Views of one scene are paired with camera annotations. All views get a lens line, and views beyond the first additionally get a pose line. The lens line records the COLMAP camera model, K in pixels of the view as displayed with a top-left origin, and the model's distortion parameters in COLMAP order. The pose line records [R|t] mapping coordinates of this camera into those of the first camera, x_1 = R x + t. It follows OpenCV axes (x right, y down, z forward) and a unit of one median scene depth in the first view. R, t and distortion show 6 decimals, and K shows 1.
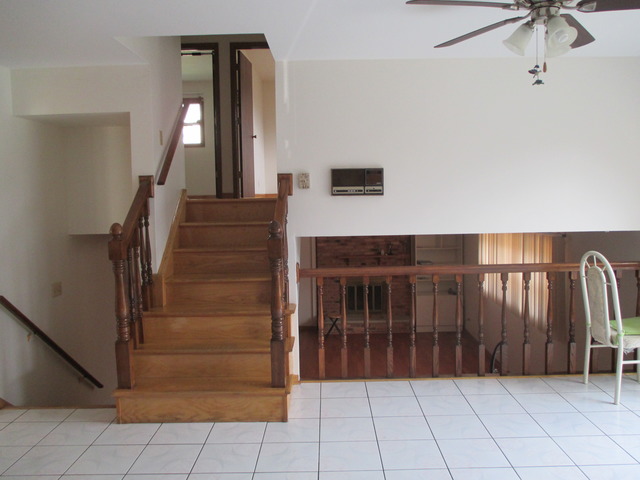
lens RADIAL K [[532.0, 0, 320.0], [0, 532.0, 240.0], [0, 0, 1]] dist [-0.030754, 0.001986]
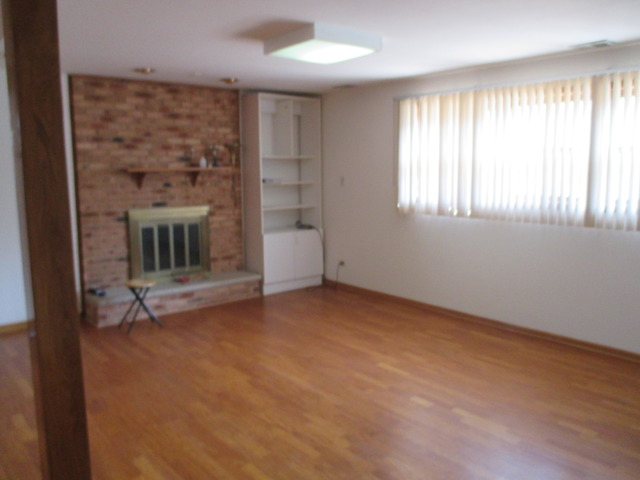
lens RADIAL K [[532.0, 0, 320.0], [0, 532.0, 240.0], [0, 0, 1]] dist [-0.030754, 0.001986]
pose [[0.763295, -0.073120, 0.641899, -0.151695], [0.043836, 0.997146, 0.061461, 0.074913], [-0.644561, -0.018774, 0.764322, 0.485167]]
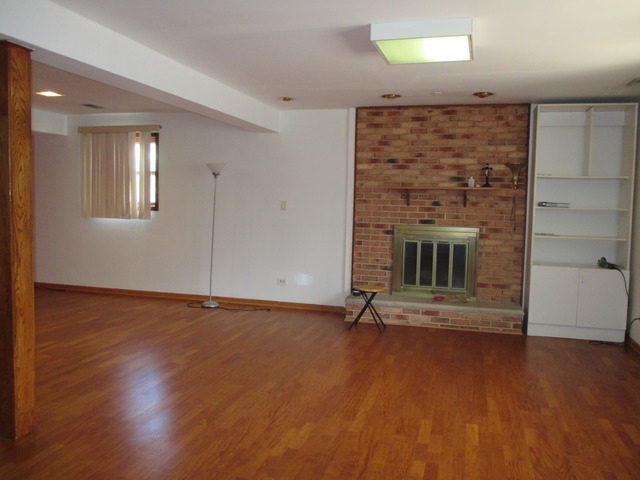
lens RADIAL K [[532.0, 0, 320.0], [0, 532.0, 240.0], [0, 0, 1]] dist [-0.030754, 0.001986]
pose [[0.963827, 0.061636, -0.259303, 0.111452], [-0.062624, 0.998027, 0.004457, 0.088581], [0.259066, 0.011943, 0.965786, 0.431705]]
